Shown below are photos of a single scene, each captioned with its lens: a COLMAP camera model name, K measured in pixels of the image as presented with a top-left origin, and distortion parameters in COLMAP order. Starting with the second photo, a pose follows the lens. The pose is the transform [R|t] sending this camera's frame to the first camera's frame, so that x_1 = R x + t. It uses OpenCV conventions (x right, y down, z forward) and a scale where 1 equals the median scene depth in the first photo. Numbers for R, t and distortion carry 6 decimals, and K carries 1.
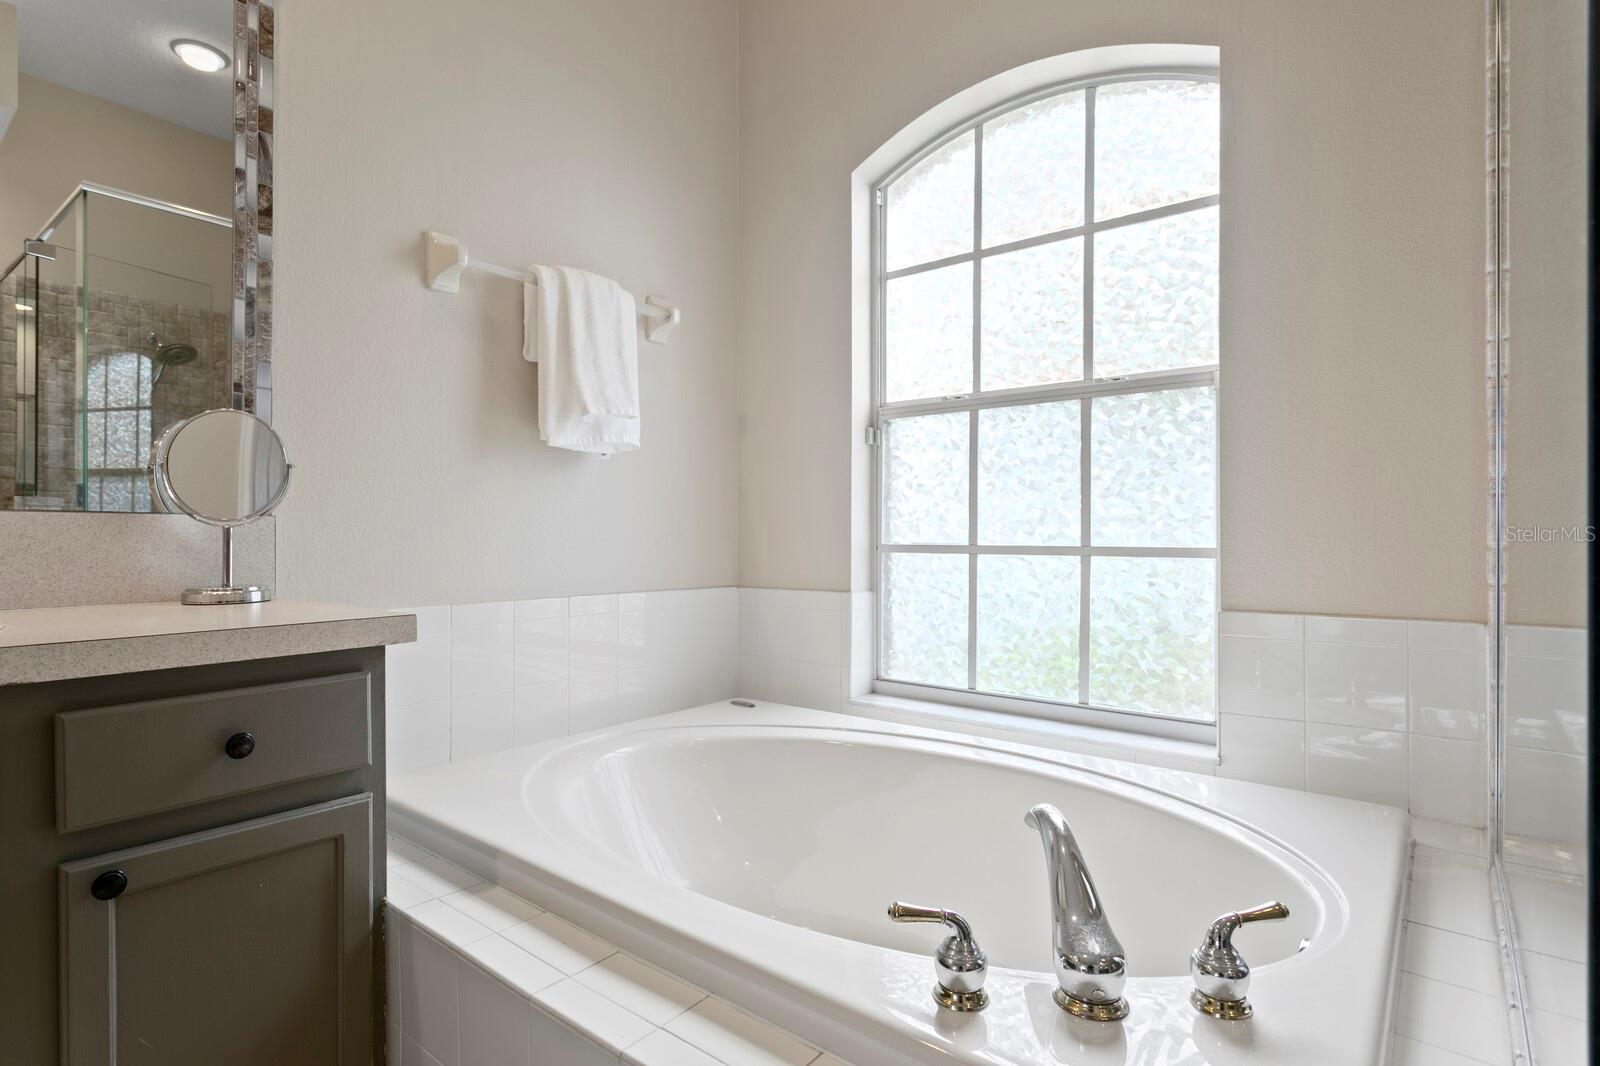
lens RADIAL K [[794.7, 0, 807.4], [0, 794.7, 535.1], [0, 0, 1]] dist [-0.002497, 0.003085]
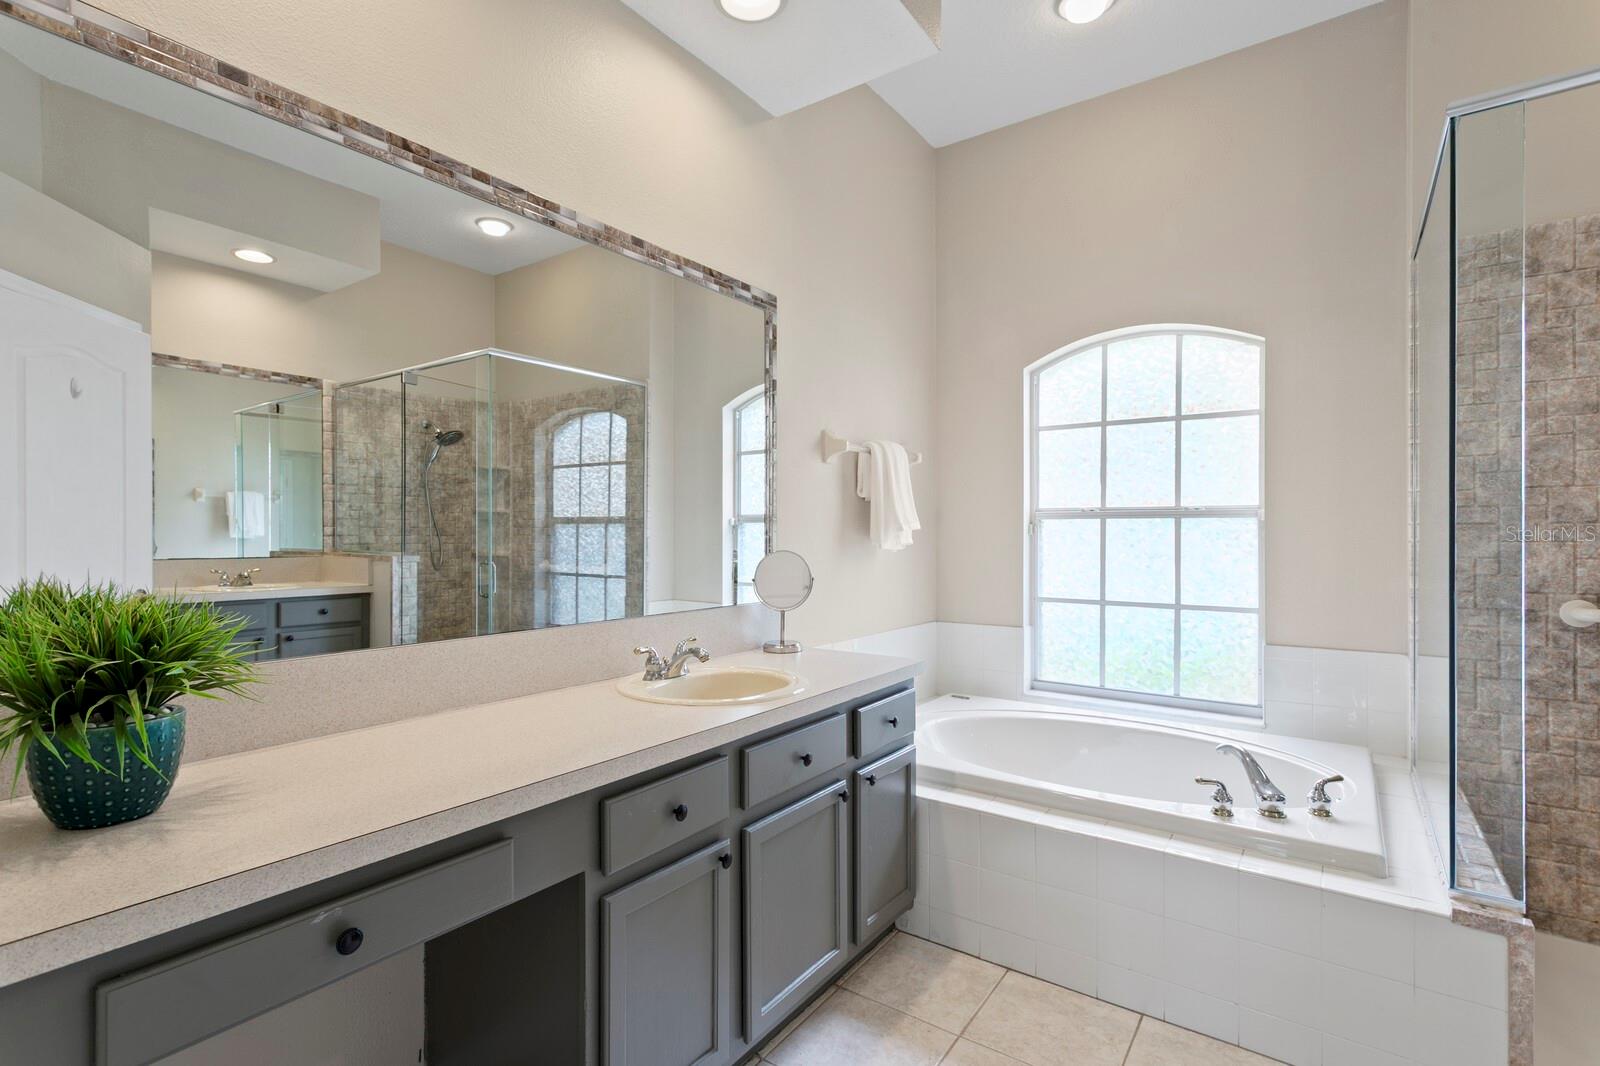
lens RADIAL K [[744.0, 0, 794.2], [0, 744.0, 533.0], [0, 0, 1]] dist [-0.003181, 0.001519]
pose [[0.998969, 0.000400, 0.045393, -0.580300], [-0.000481, 0.999998, 0.001773, -0.148795], [-0.045393, -0.001793, 0.998968, -0.600943]]
